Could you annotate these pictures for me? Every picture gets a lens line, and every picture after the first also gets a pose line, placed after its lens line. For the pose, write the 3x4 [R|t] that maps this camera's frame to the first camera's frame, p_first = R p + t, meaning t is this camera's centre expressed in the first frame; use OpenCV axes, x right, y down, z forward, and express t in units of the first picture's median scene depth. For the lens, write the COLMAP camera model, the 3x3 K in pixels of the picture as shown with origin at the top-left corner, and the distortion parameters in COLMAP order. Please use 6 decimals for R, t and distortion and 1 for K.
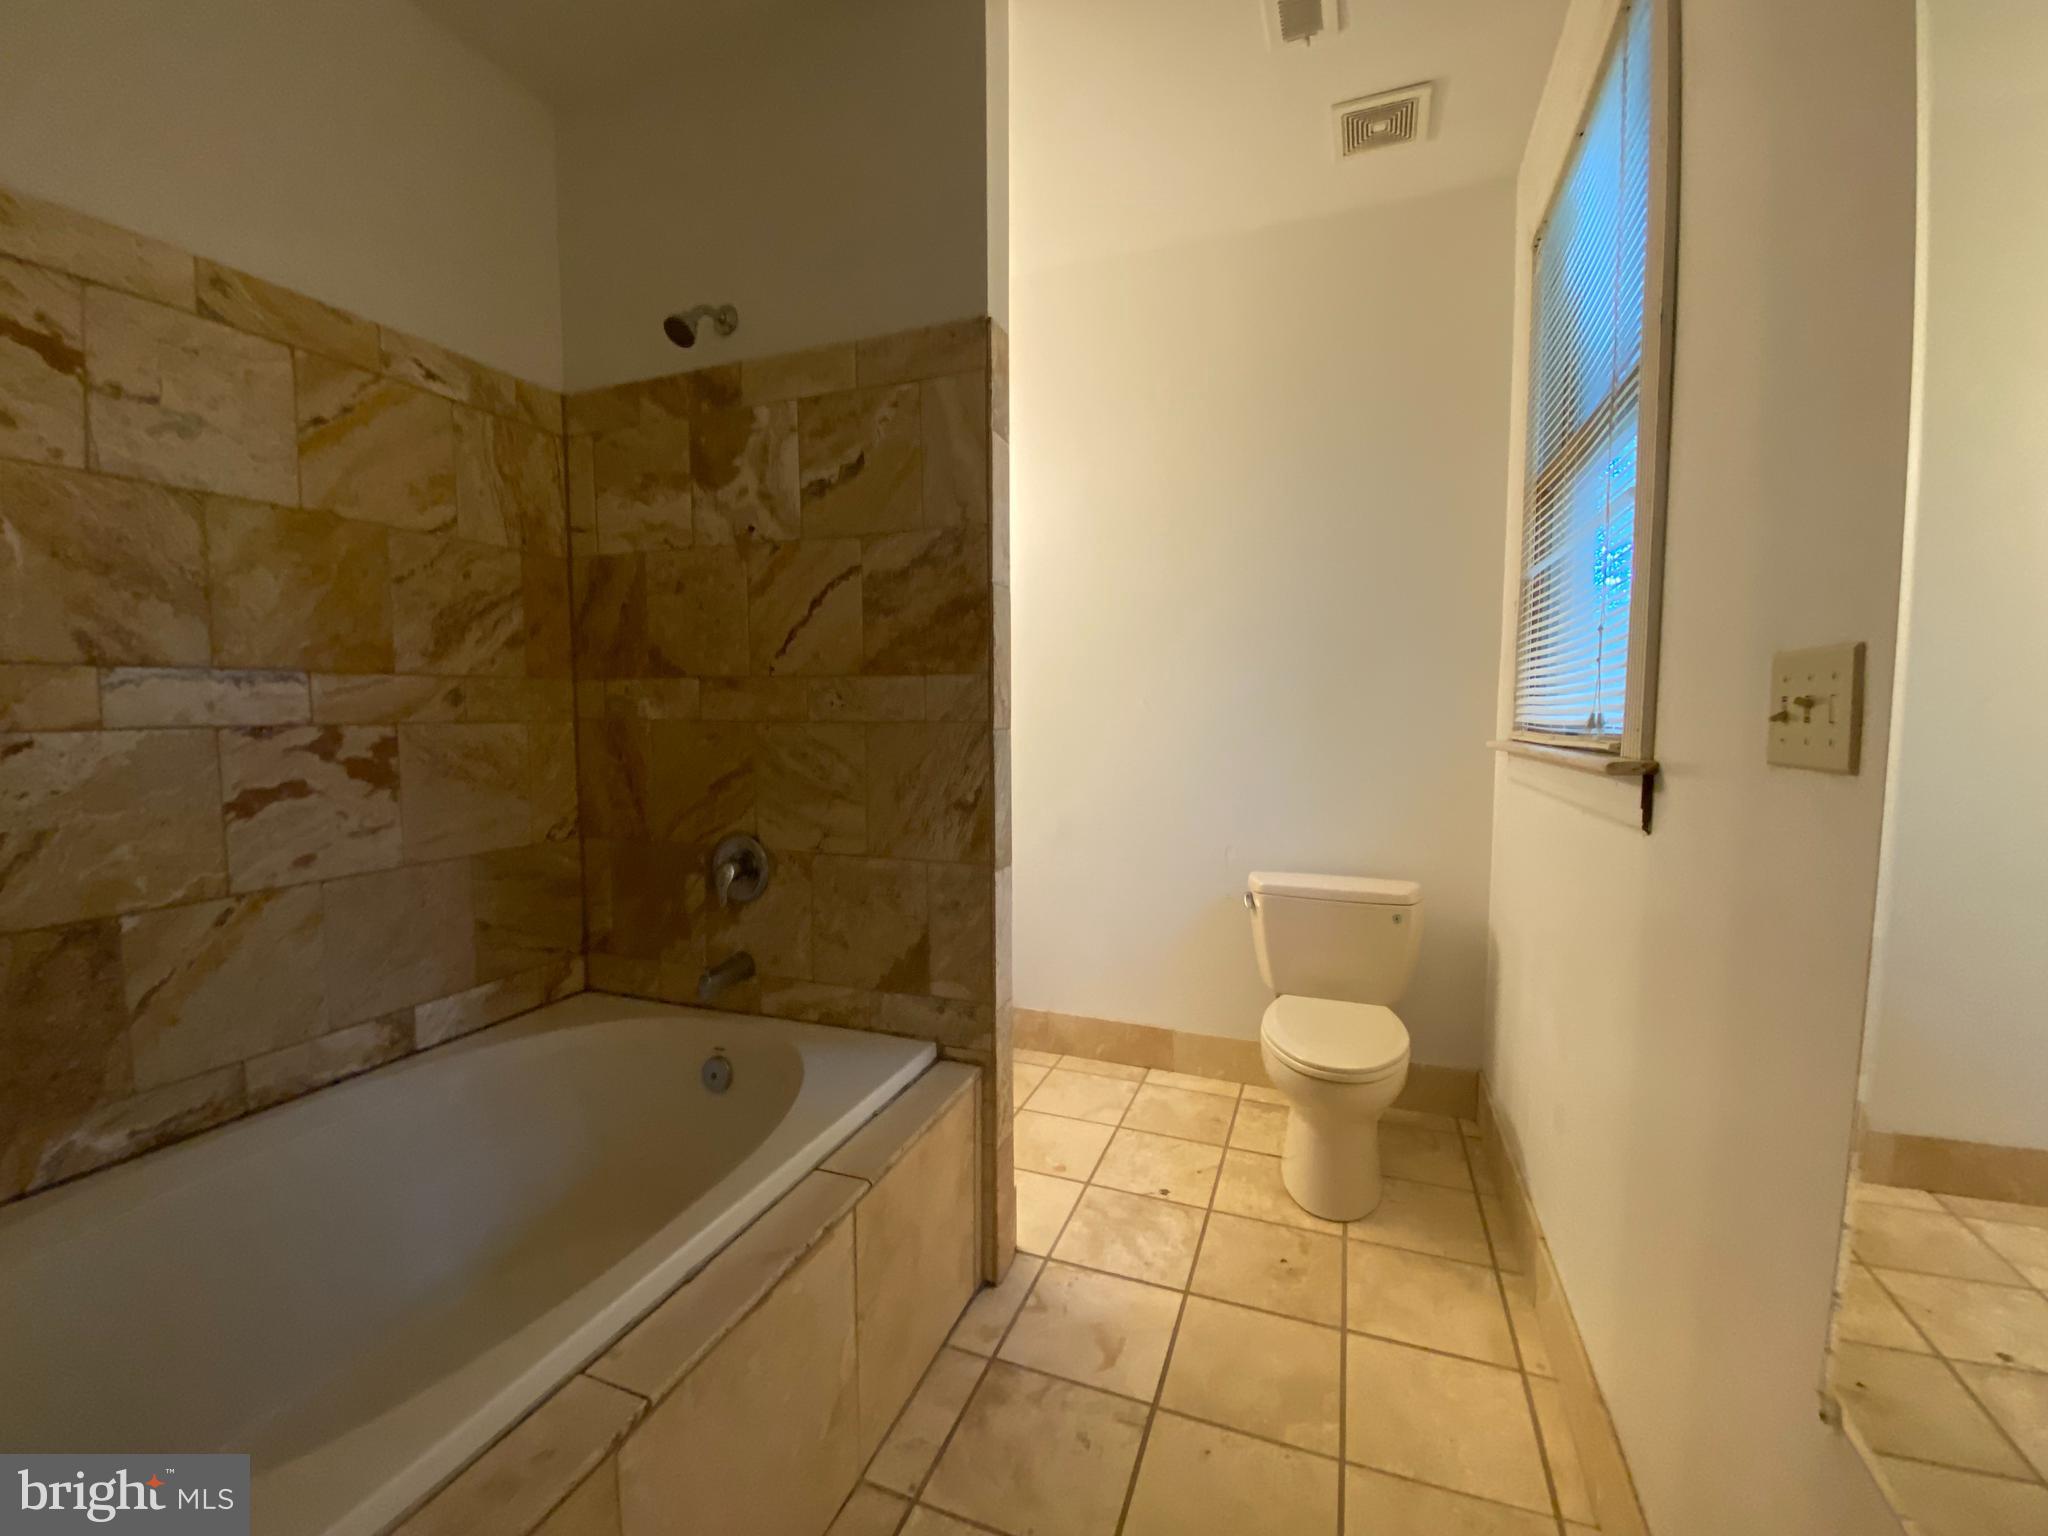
lens RADIAL K [[832.6, 0, 1025.3], [0, 832.6, 768.1], [0, 0, 1]] dist [0.033127, -0.023586]
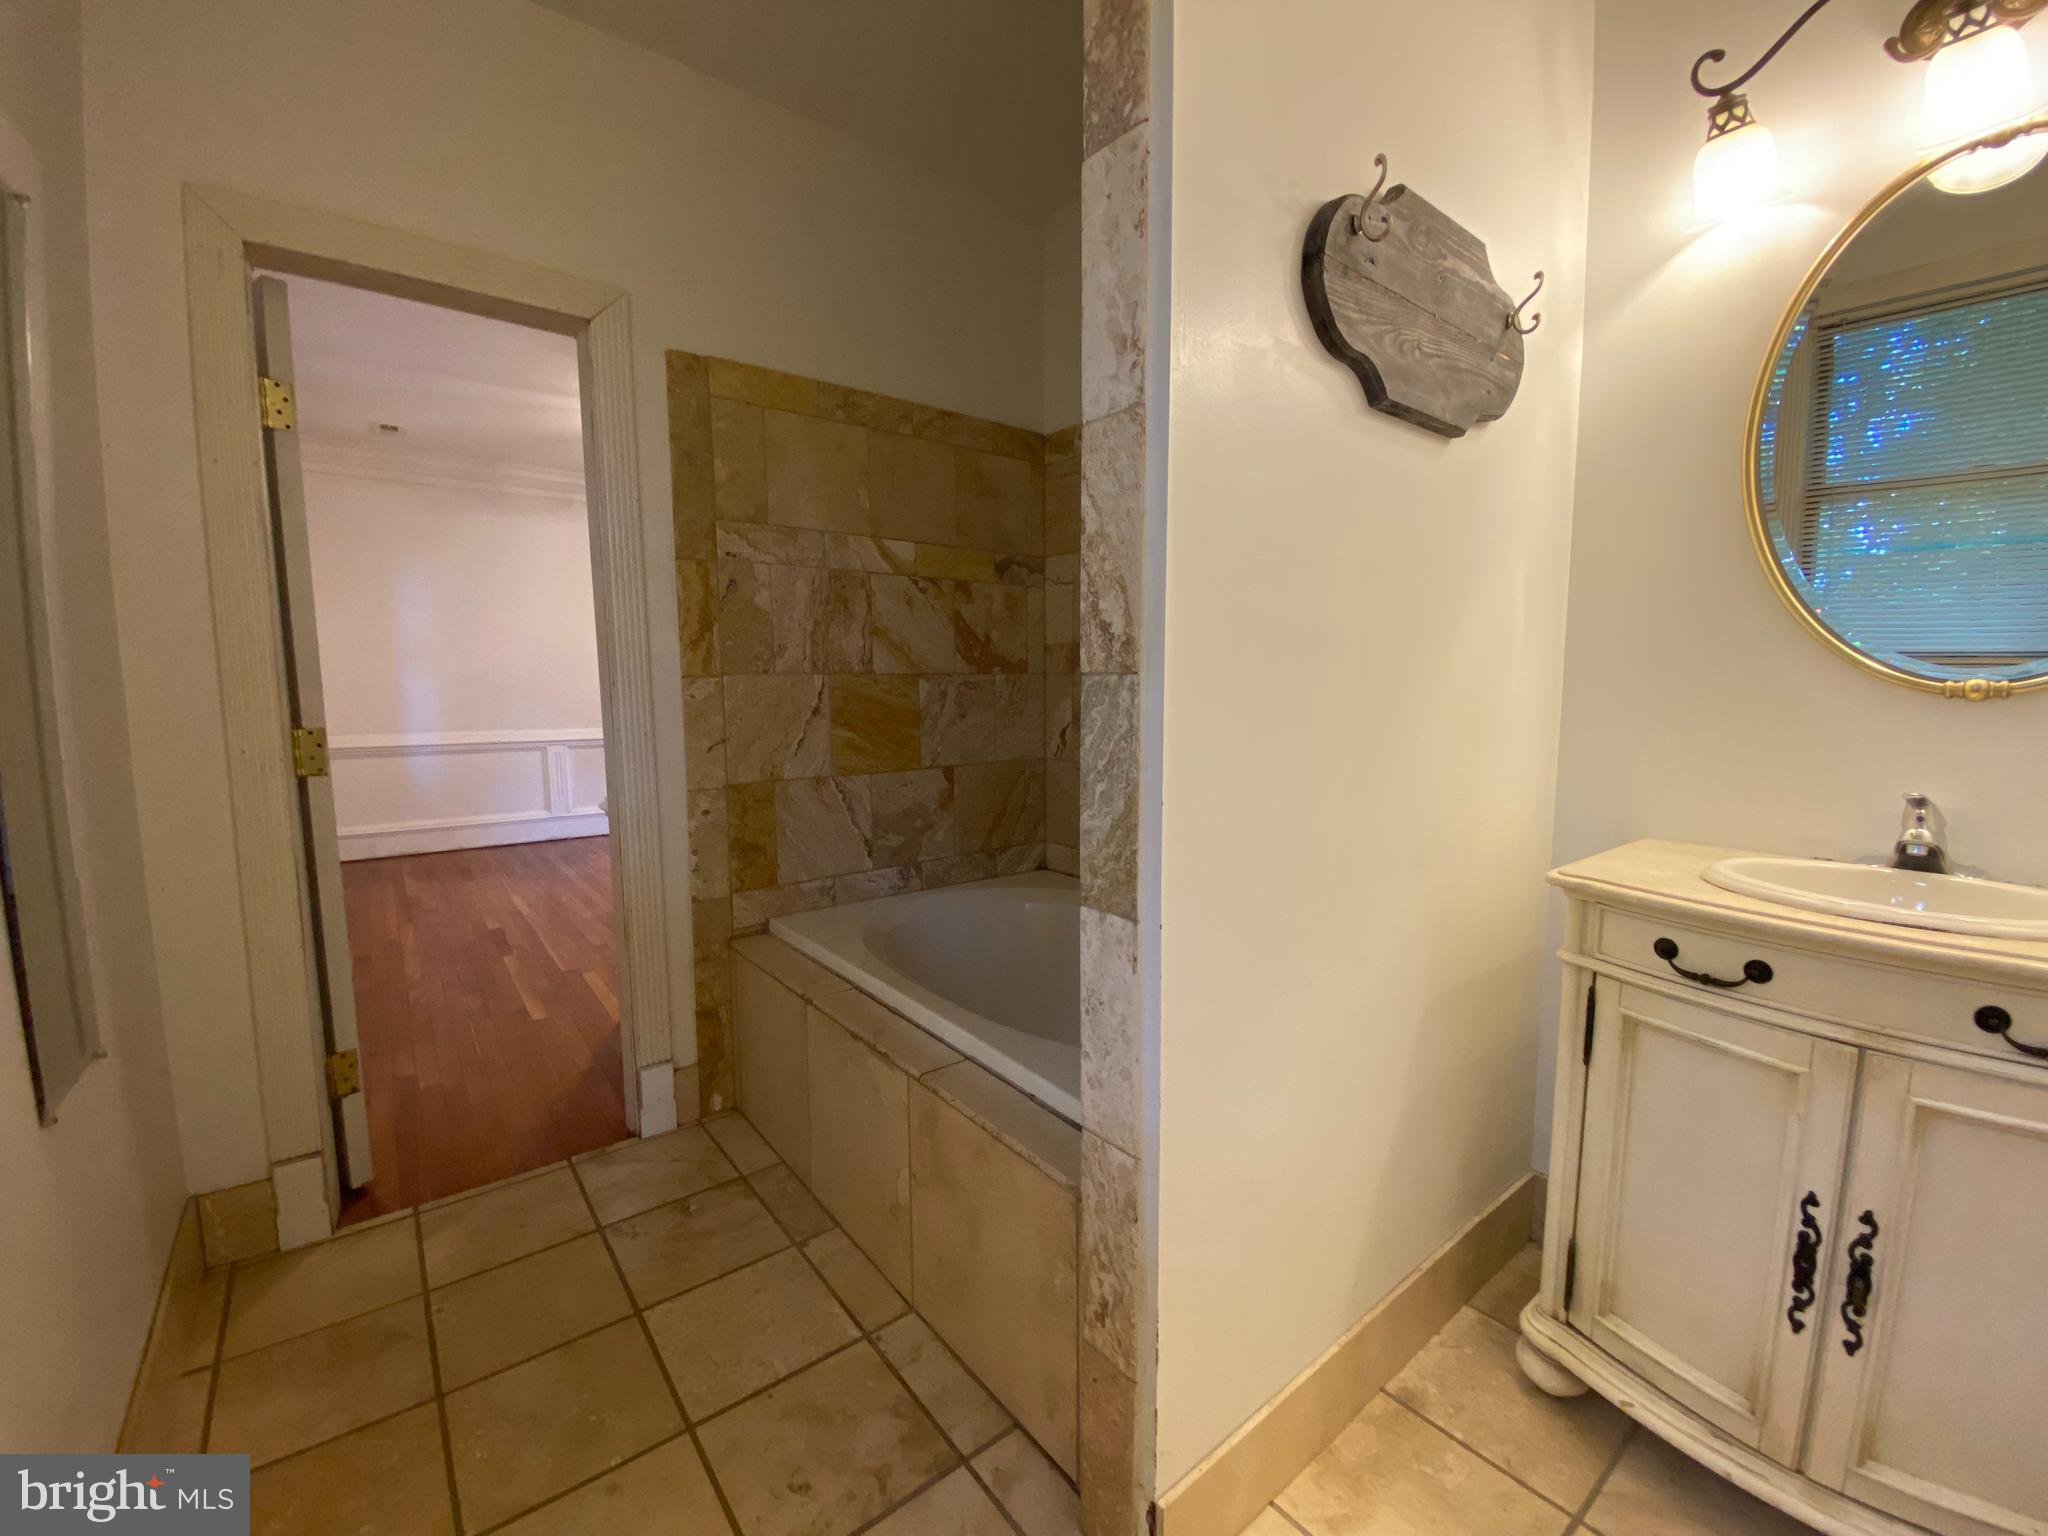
lens RADIAL K [[832.6, 0, 1025.3], [0, 832.6, 768.1], [0, 0, 1]] dist [0.033127, -0.023586]
pose [[-0.505512, 0.093041, -0.857789, 0.637081], [-0.064474, 0.987316, 0.145086, -0.081901], [0.860407, 0.128647, -0.493101, 1.550154]]
